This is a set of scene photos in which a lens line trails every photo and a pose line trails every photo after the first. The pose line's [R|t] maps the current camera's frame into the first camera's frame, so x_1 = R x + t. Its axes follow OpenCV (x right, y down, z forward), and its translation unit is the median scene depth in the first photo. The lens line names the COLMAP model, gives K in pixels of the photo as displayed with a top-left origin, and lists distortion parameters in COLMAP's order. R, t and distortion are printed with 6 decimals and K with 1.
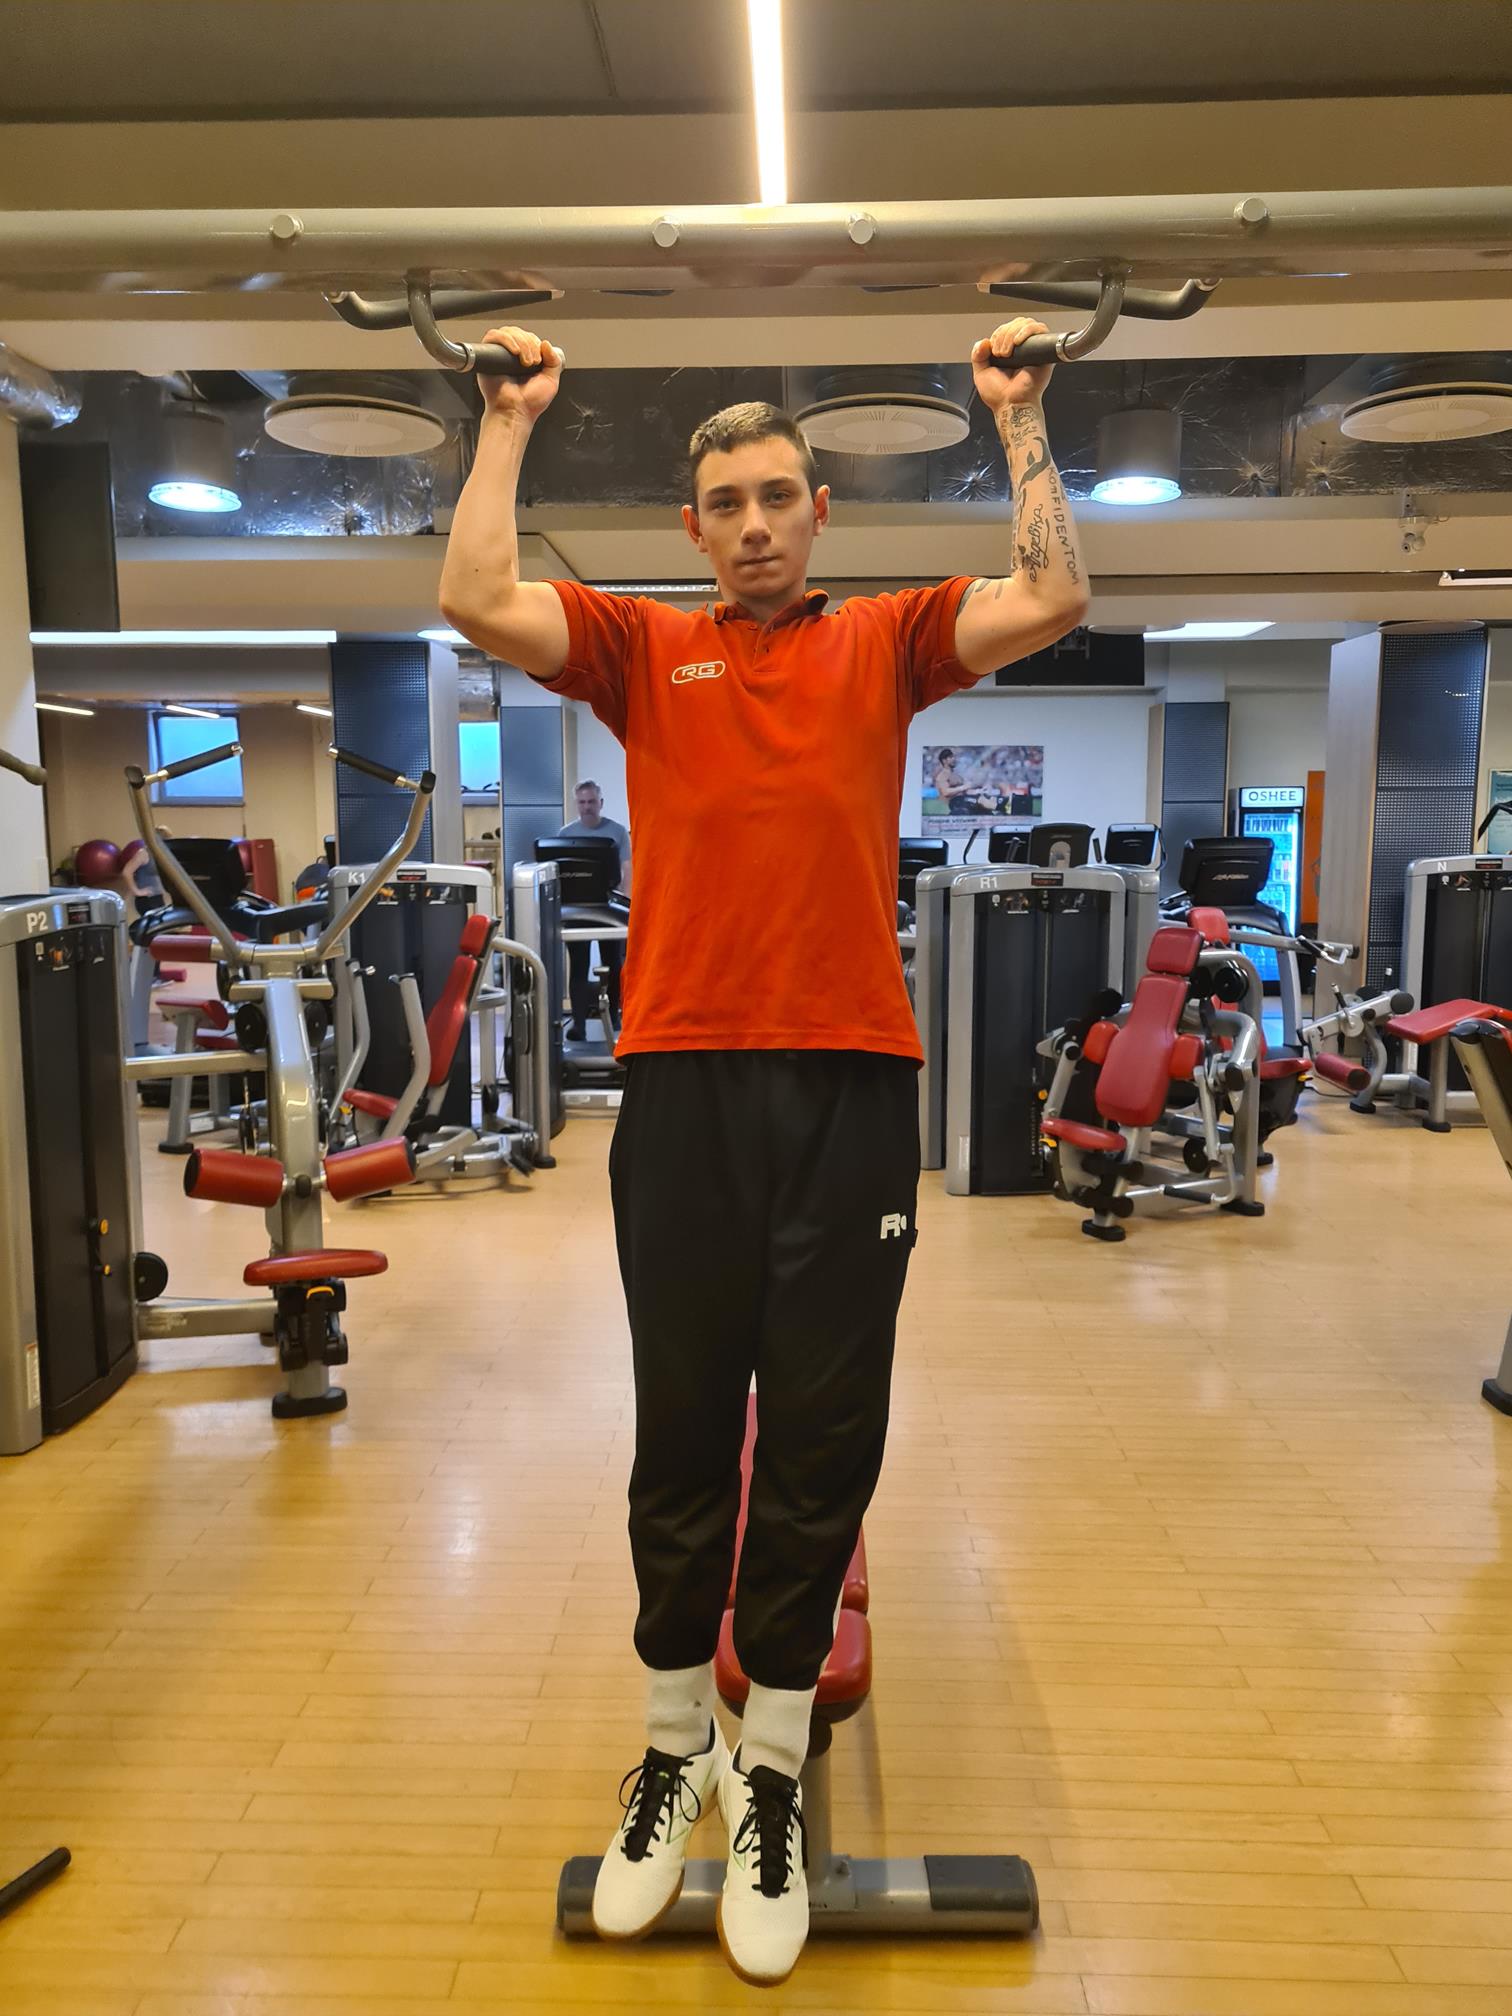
lens RADIAL K [[1618.3, 0, 751.8], [0, 1618.3, 1031.4], [0, 0, 1]] dist [0.055861, -0.048985]
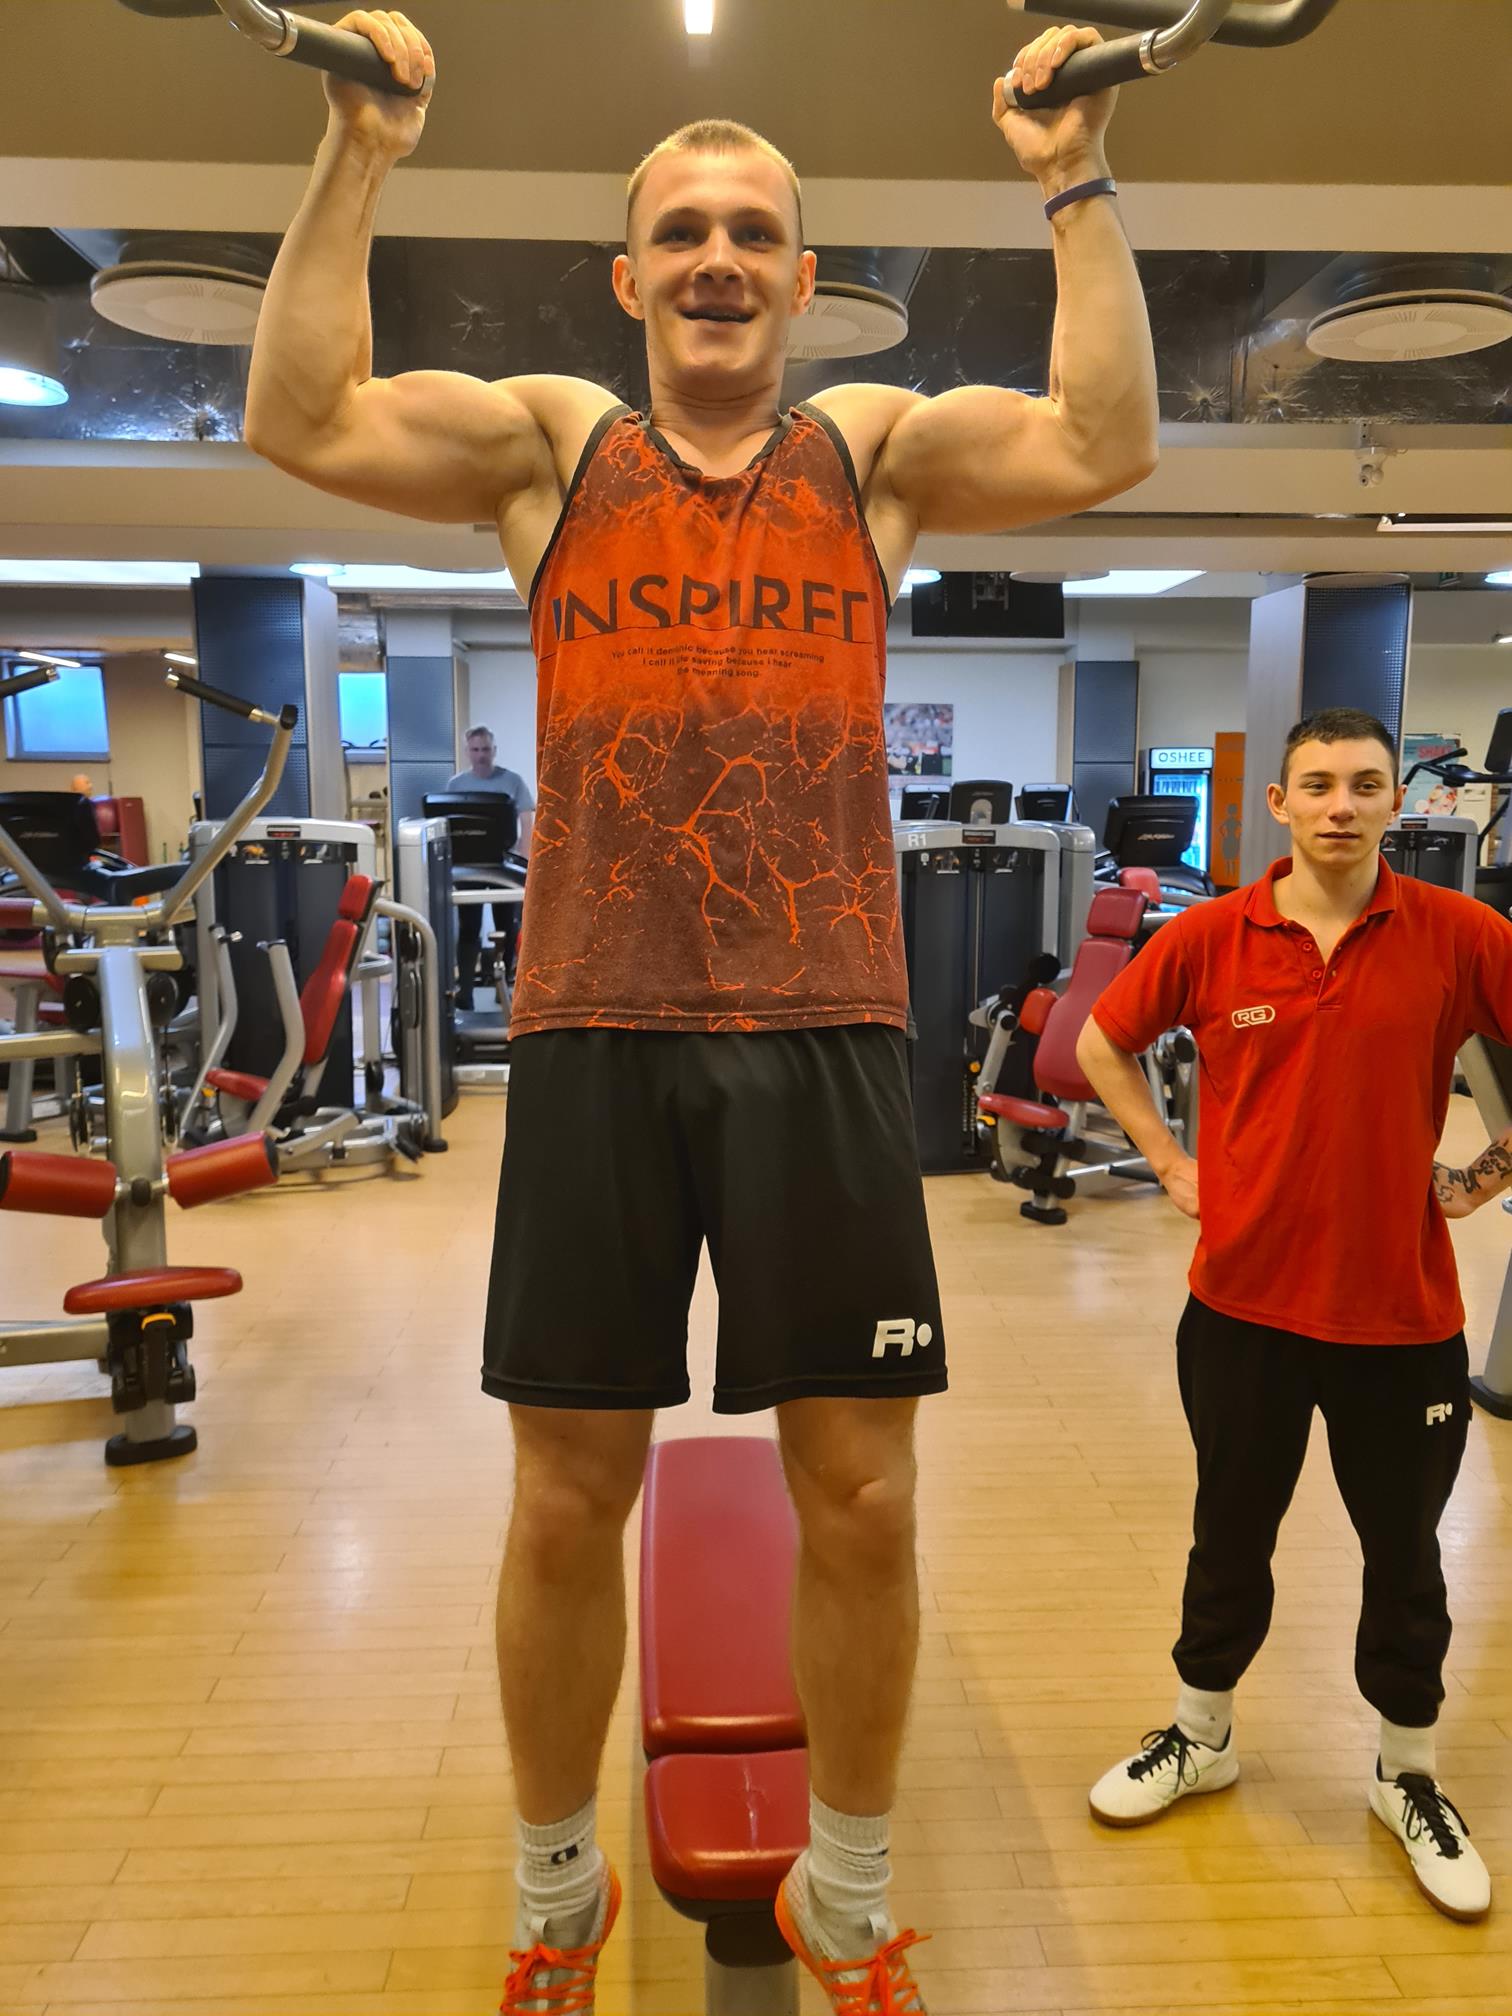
lens RADIAL K [[1496.1, 0, 761.0], [0, 1496.1, 989.4], [0, 0, 1]] dist [0.054427, -0.041682]
pose [[0.996689, -0.006730, 0.081031, -0.013419], [0.006824, 0.999976, -0.000884, -0.005896], [-0.081023, 0.001434, 0.996711, 0.149839]]
